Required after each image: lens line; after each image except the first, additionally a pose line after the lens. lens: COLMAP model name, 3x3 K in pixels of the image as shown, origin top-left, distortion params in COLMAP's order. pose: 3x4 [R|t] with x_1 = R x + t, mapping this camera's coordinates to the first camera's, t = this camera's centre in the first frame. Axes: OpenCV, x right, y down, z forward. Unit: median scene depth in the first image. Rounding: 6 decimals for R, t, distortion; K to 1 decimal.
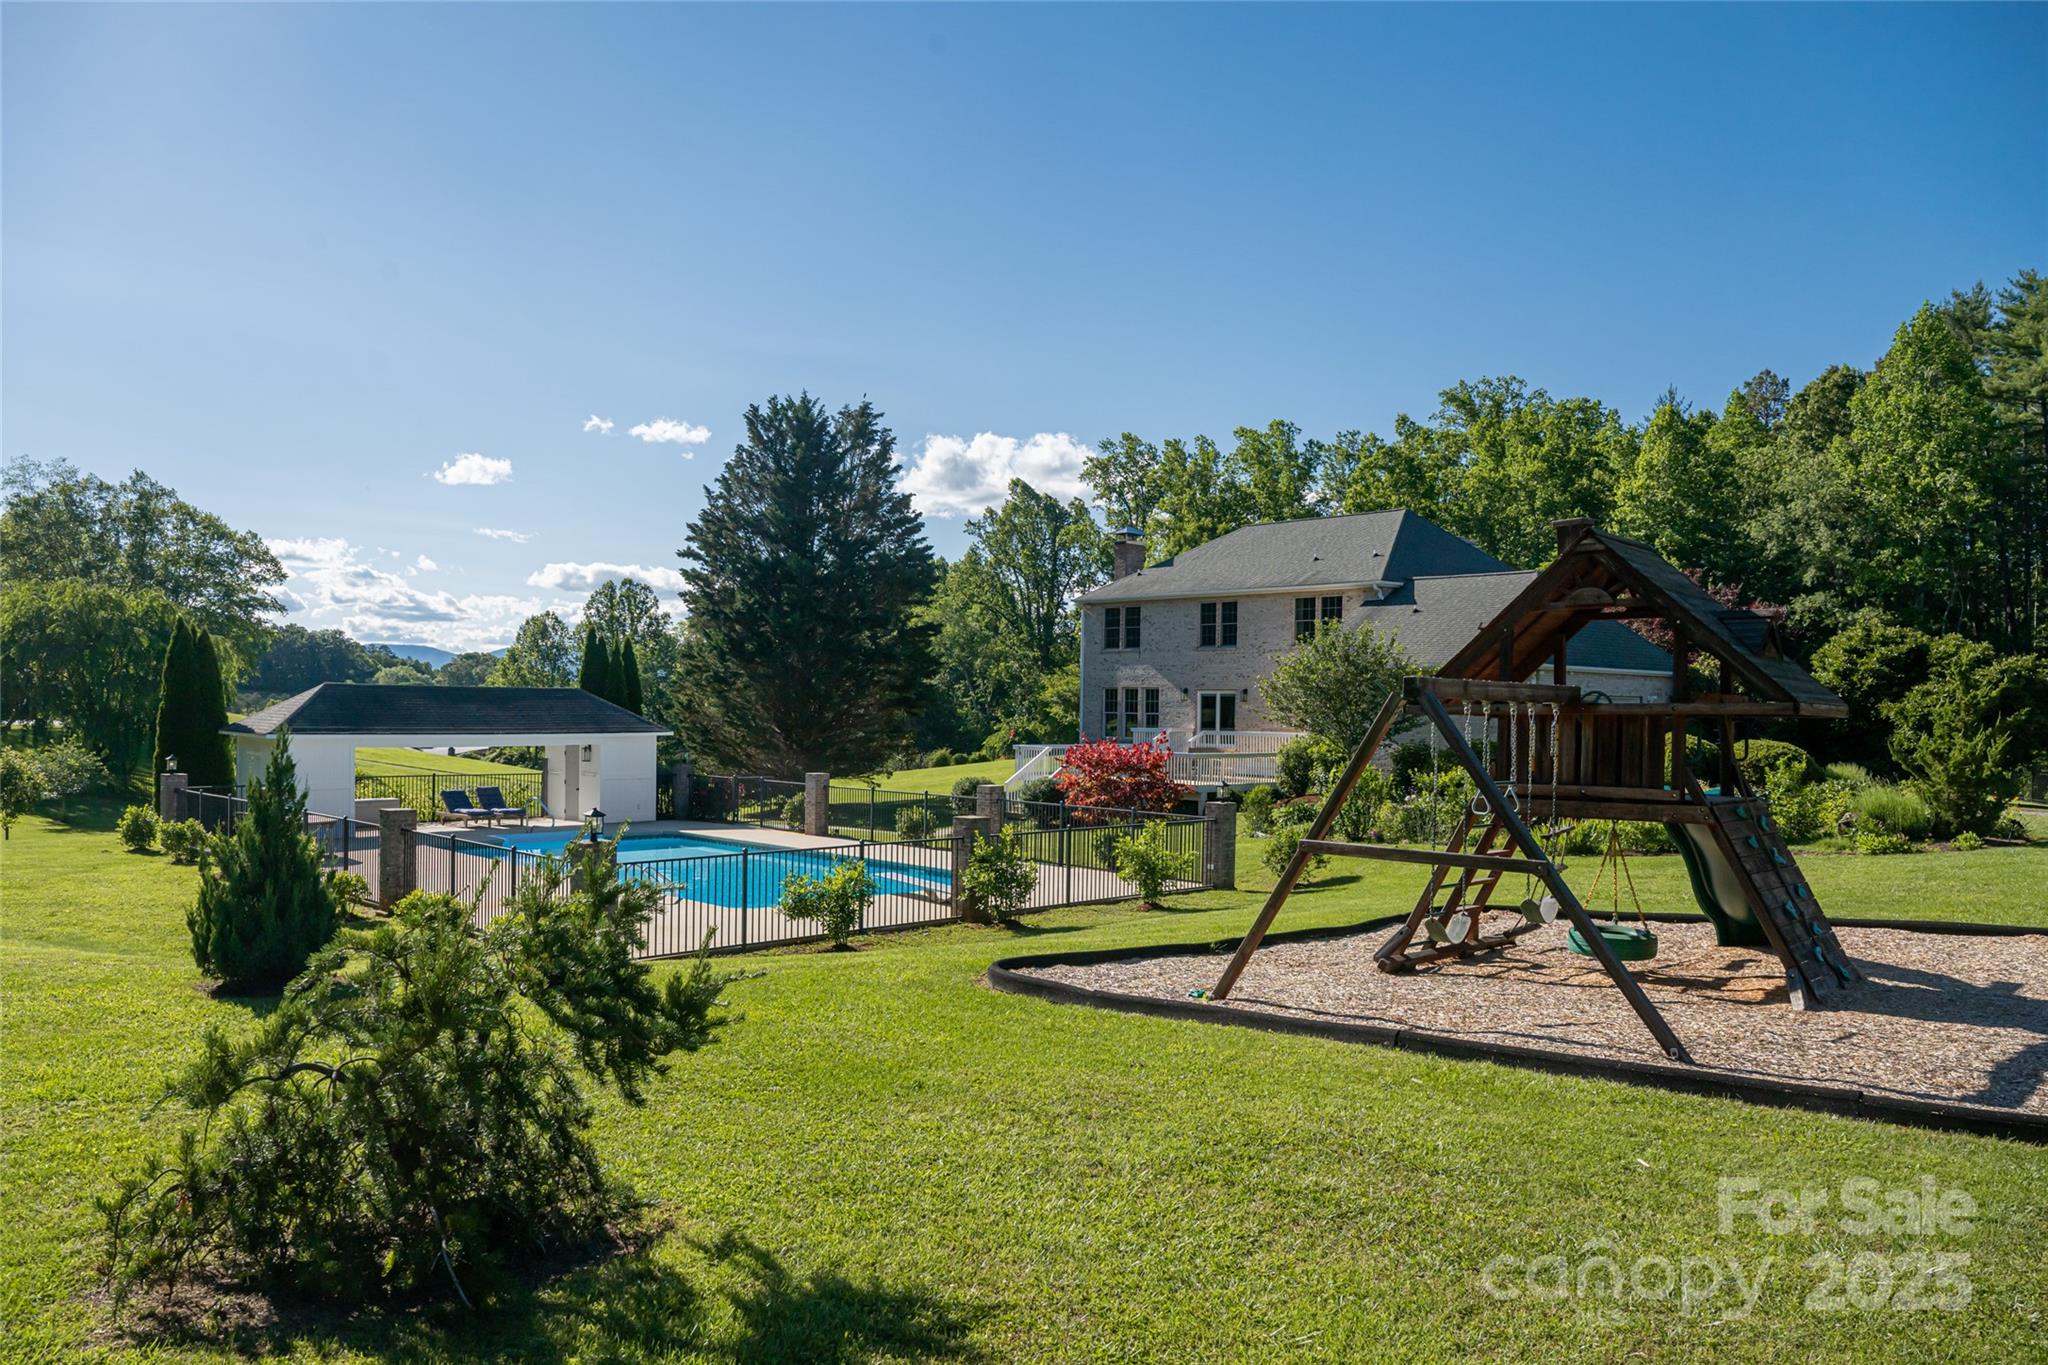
lens RADIAL K [[1402.6, 0, 1027.1], [0, 1402.6, 713.6], [0, 0, 1]] dist [0.003490, 0.000662]
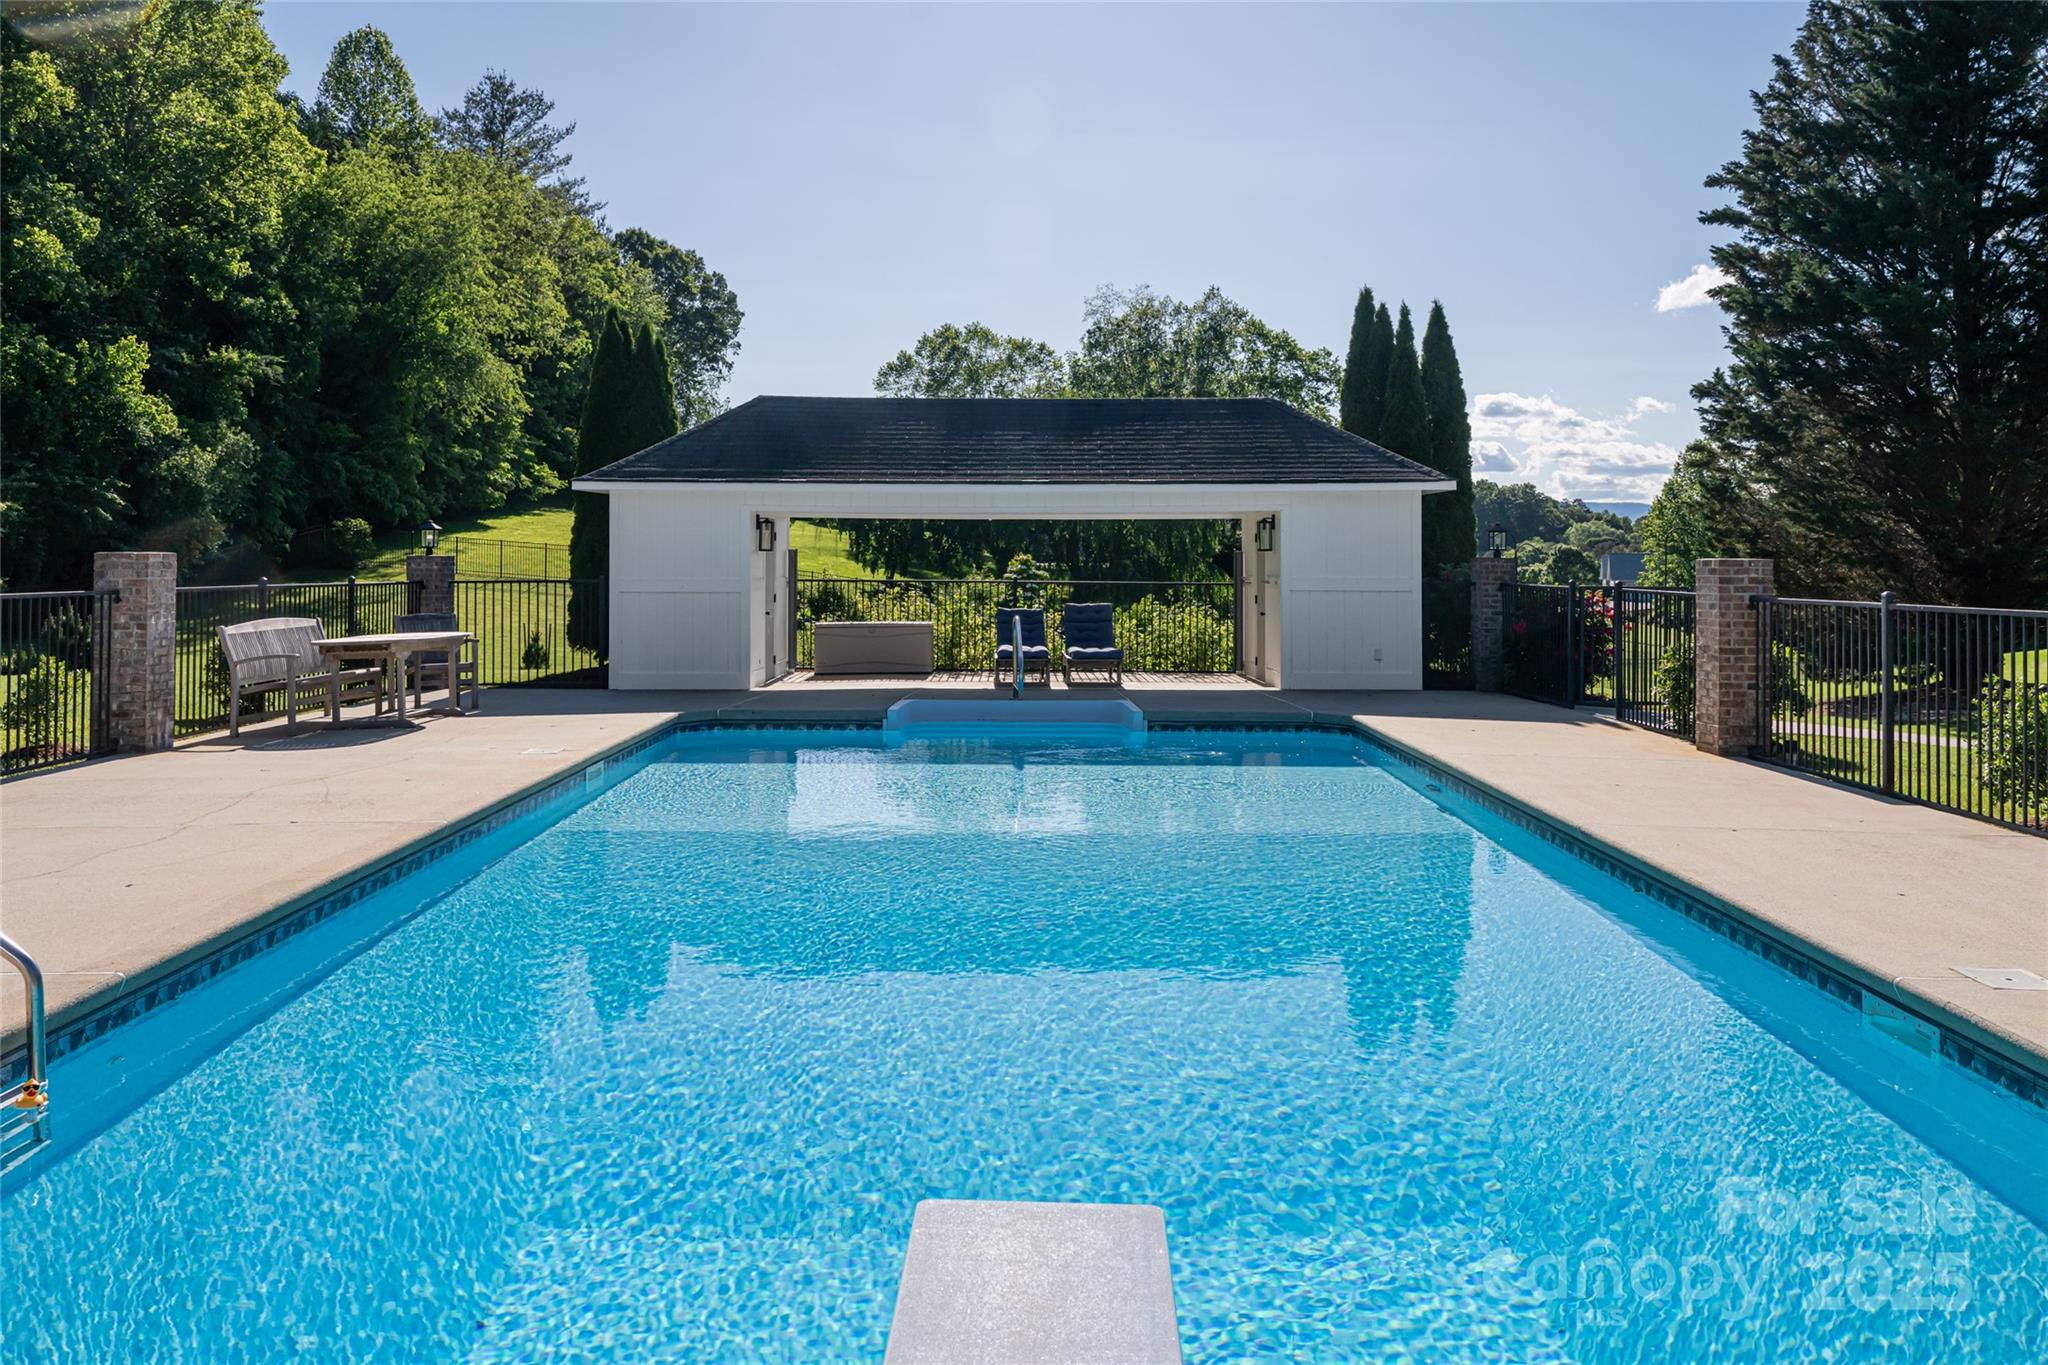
lens RADIAL K [[1565.8, 0, 1013.2], [0, 1565.8, 536.1], [0, 0, 1]] dist [-0.038676, 0.009896]
pose [[0.705861, -0.021952, -0.708010, -0.008949], [0.003592, 0.999618, -0.027412, 0.027240], [0.708341, 0.016806, 0.705670, 0.373325]]
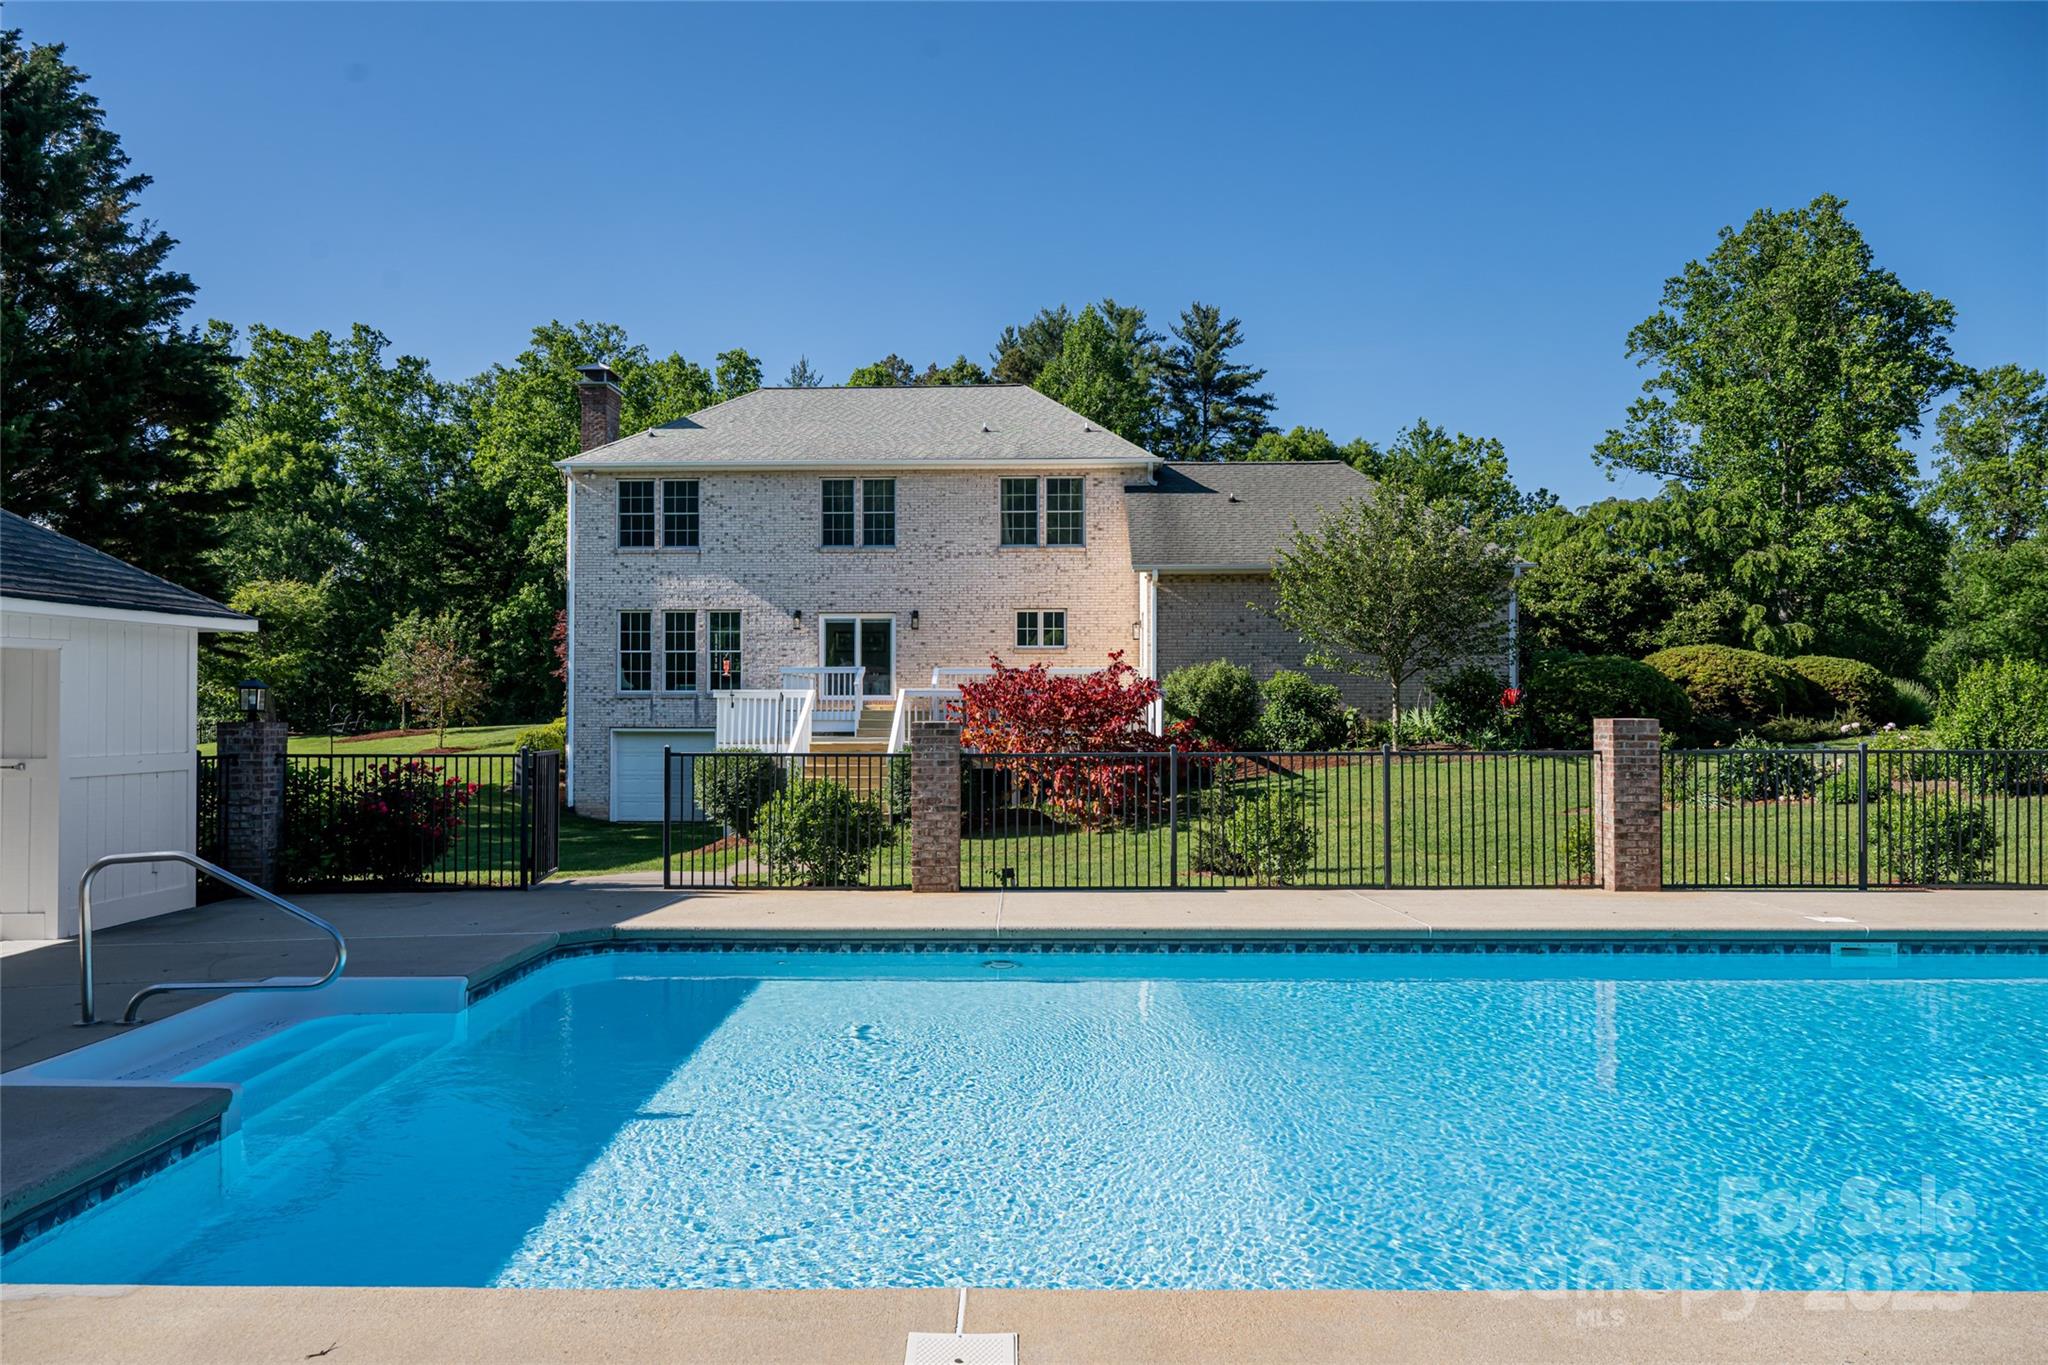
lens RADIAL K [[1362.4, 0, 1005.0], [0, 1362.4, 704.8], [0, 0, 1]] dist [-0.007224, 0.004522]
pose [[0.710094, -0.012240, 0.704001, -0.226514], [0.015399, 0.999880, 0.001852, 0.022093], [-0.703939, 0.009526, 0.710197, 0.429548]]
